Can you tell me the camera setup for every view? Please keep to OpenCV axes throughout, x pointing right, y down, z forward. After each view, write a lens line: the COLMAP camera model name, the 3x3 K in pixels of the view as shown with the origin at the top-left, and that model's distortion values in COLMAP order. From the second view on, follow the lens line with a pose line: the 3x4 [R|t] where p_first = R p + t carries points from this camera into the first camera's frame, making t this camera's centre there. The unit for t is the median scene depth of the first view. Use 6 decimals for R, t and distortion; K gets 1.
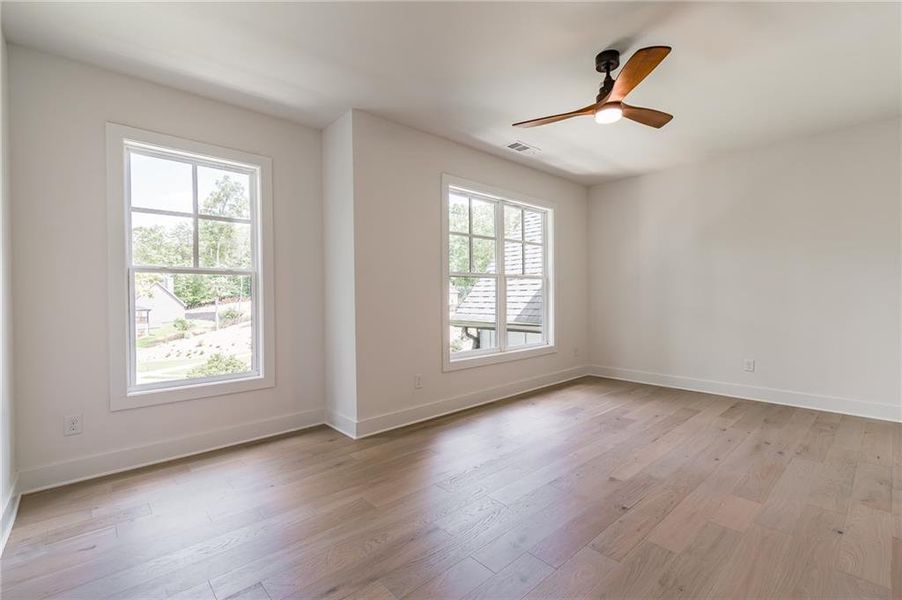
lens RADIAL K [[403.4, 0, 471.0], [0, 403.4, 298.0], [0, 0, 1]] dist [-0.001407, 0.000132]
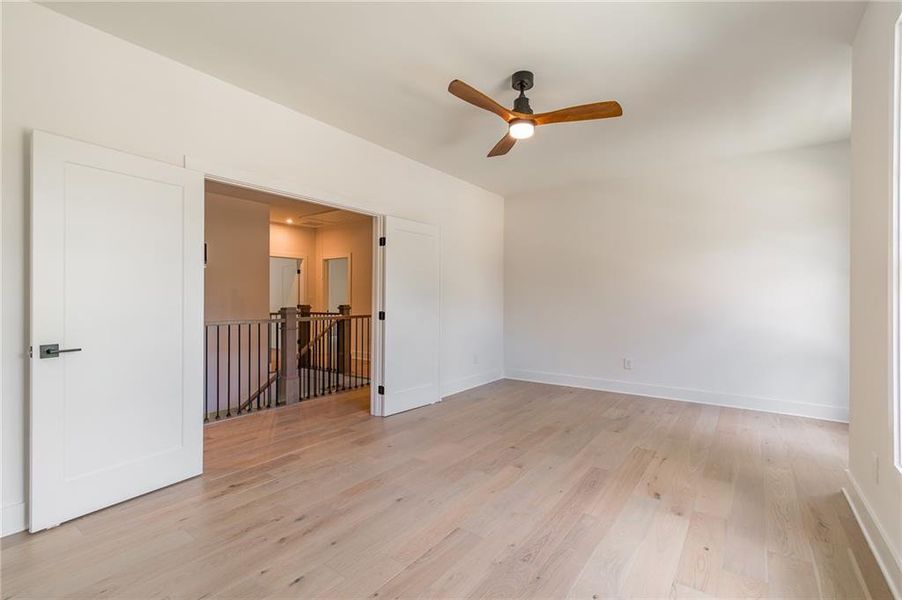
lens RADIAL K [[403.4, 0, 471.0], [0, 403.4, 298.0], [0, 0, 1]] dist [-0.001407, 0.000132]
pose [[-0.980618, 0.007684, -0.195779, 0.697866], [0.005748, 0.999929, 0.010452, -0.029773], [0.195845, 0.009124, -0.980592, 2.061130]]
